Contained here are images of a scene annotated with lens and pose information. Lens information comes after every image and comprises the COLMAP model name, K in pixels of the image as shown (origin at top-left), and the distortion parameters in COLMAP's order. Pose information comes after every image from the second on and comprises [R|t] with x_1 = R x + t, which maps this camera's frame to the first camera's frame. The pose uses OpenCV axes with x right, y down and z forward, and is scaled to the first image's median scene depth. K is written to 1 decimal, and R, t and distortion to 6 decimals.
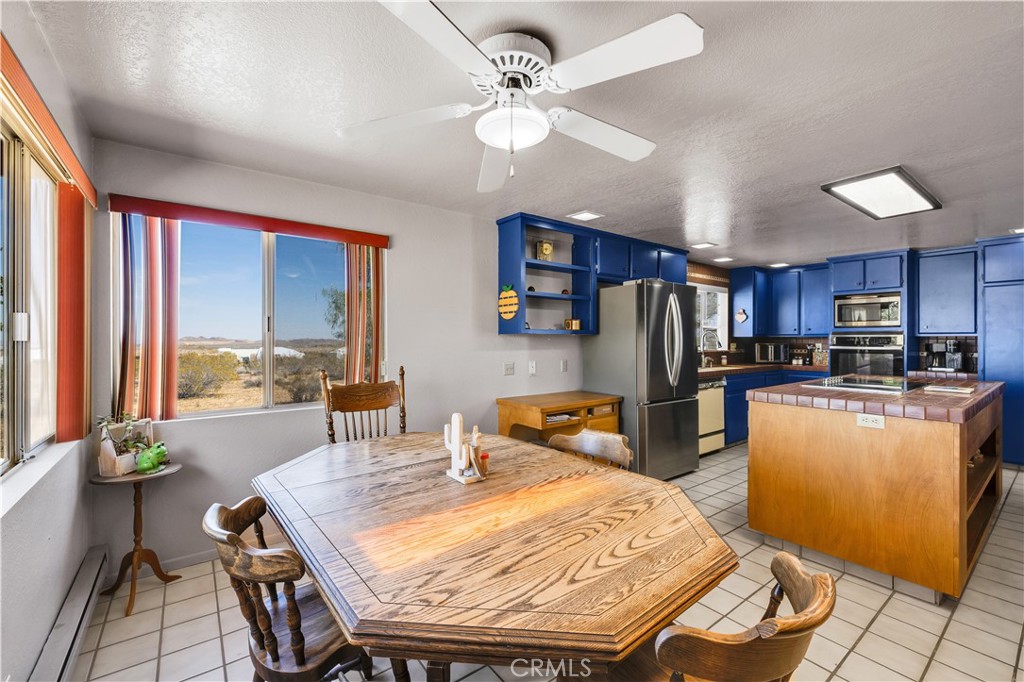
lens RADIAL K [[434.2, 0, 518.4], [0, 434.2, 341.5], [0, 0, 1]] dist [-0.008723, 0.003821]
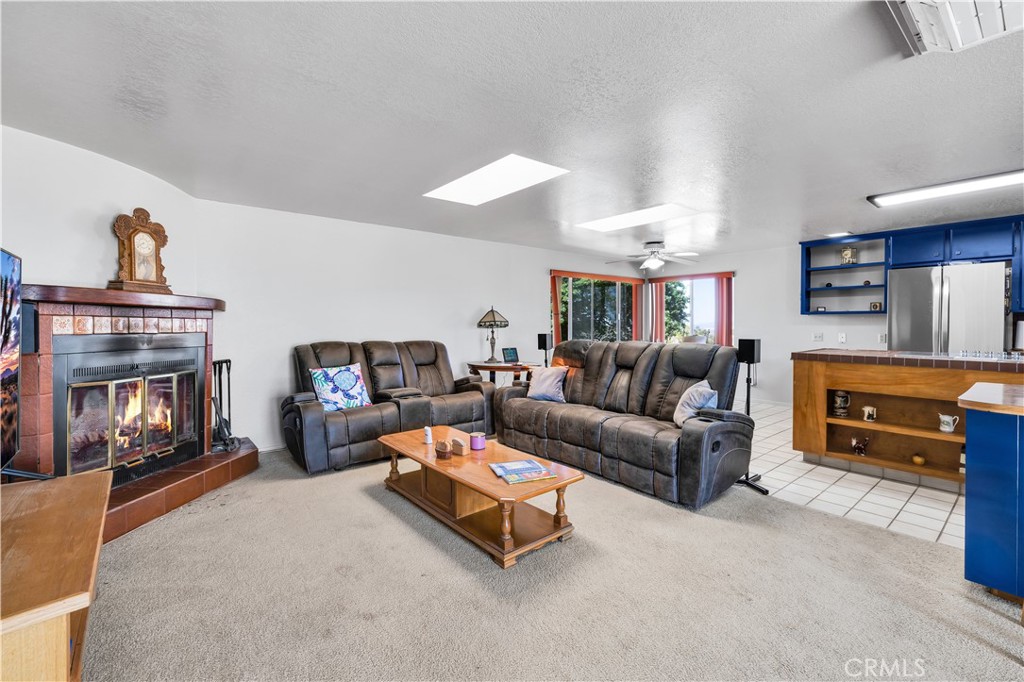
lens RADIAL K [[434.2, 0, 494.9], [0, 434.2, 324.9], [0, 0, 1]] dist [-0.008723, 0.003821]
pose [[0.009215, 0.003466, -0.999952, 1.420797], [-0.003443, 0.999988, 0.003434, 0.016760], [0.999952, 0.003411, 0.009227, -0.163557]]
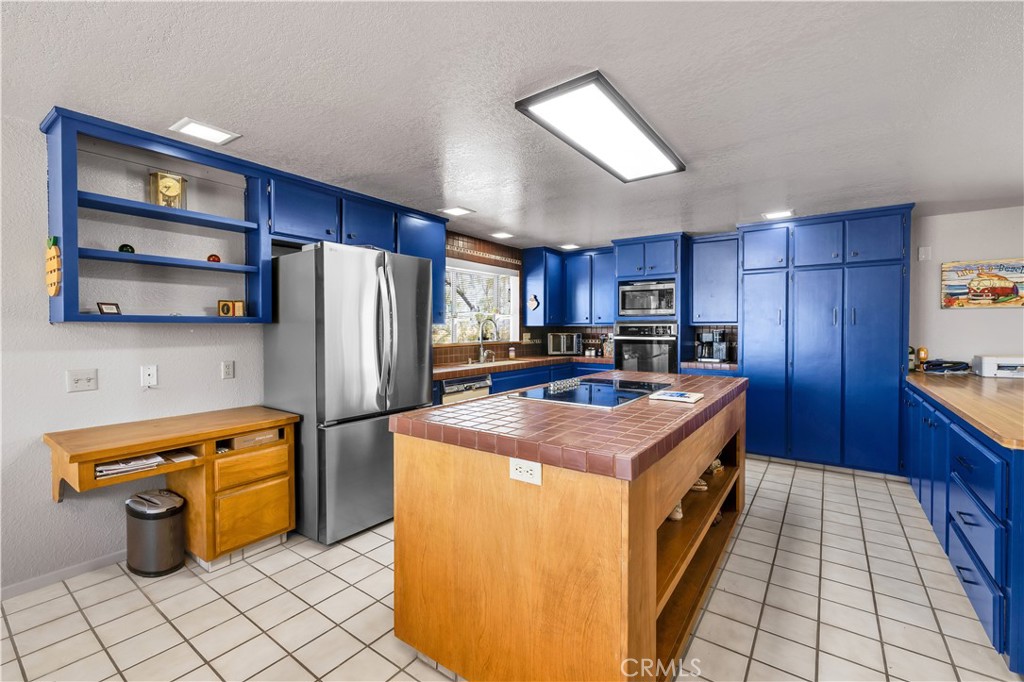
lens RADIAL K [[434.2, 0, 519.5], [0, 434.2, 334.3], [0, 0, 1]] dist [-0.008723, 0.003821]
pose [[0.956865, -0.006166, 0.290467, 0.353257], [0.003376, 0.999943, 0.010107, -0.004528], [-0.290513, -0.008691, 0.956832, 0.242590]]
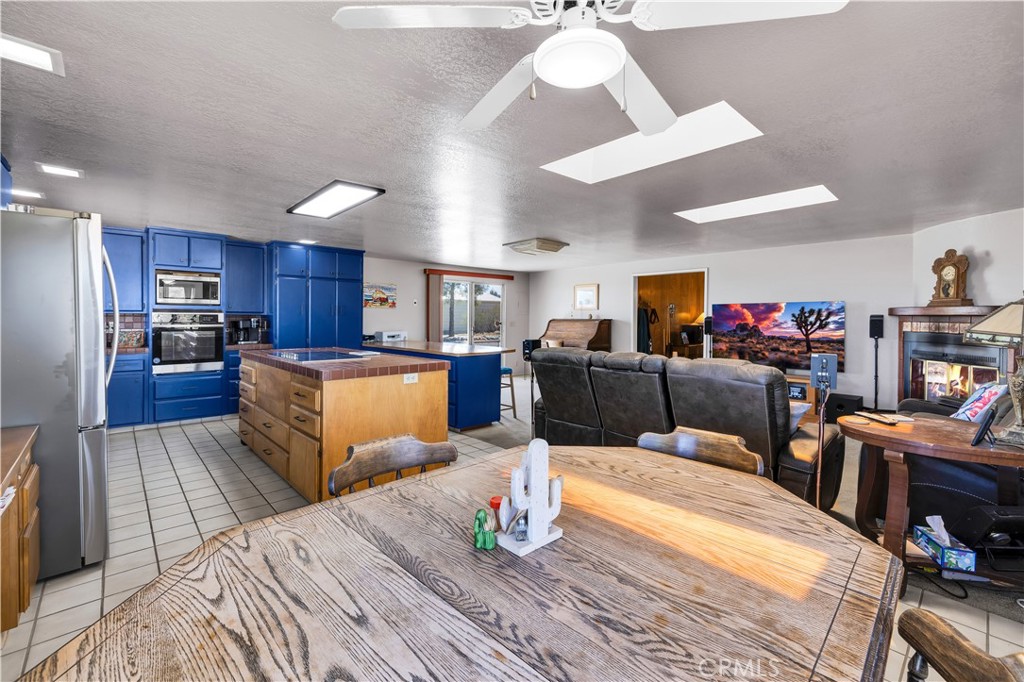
lens RADIAL K [[434.2, 0, 501.2], [0, 434.2, 321.4], [0, 0, 1]] dist [-0.008723, 0.003821]
pose [[-0.072843, -0.007123, 0.997318, -0.309233], [0.000152, 0.999974, 0.007153, -0.002136], [-0.997343, 0.000673, -0.072840, 0.453424]]
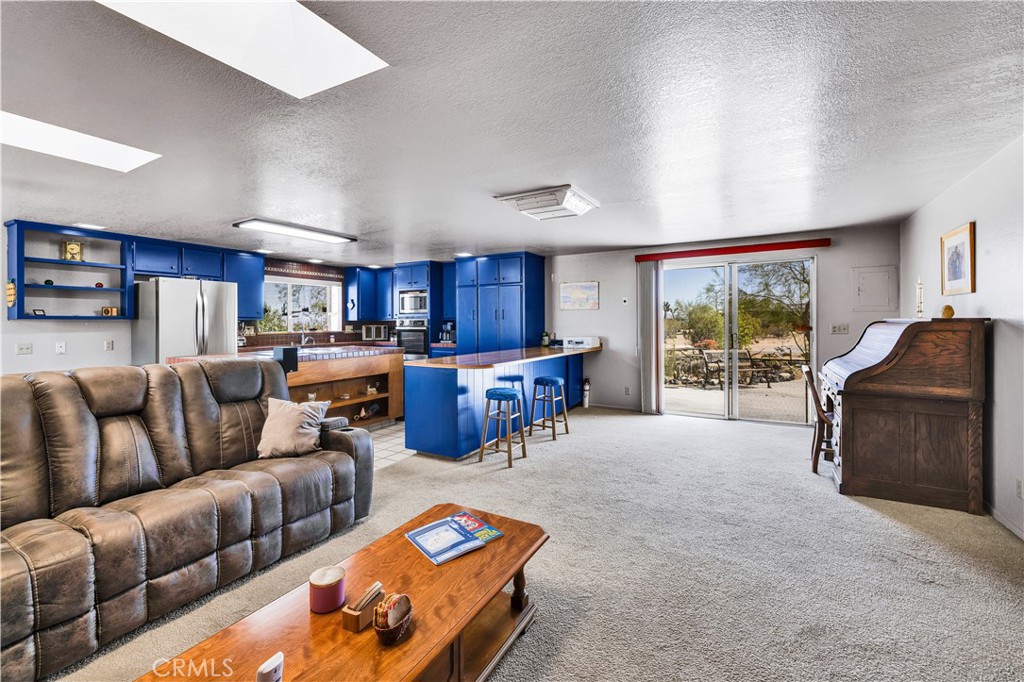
lens RADIAL K [[434.2, 0, 506.9], [0, 434.2, 323.1], [0, 0, 1]] dist [-0.008723, 0.003821]
pose [[0.925526, -0.005768, 0.378640, 0.700677], [0.007979, 0.999959, -0.004270, 0.008003], [-0.378600, 0.006973, 0.925534, -0.552212]]
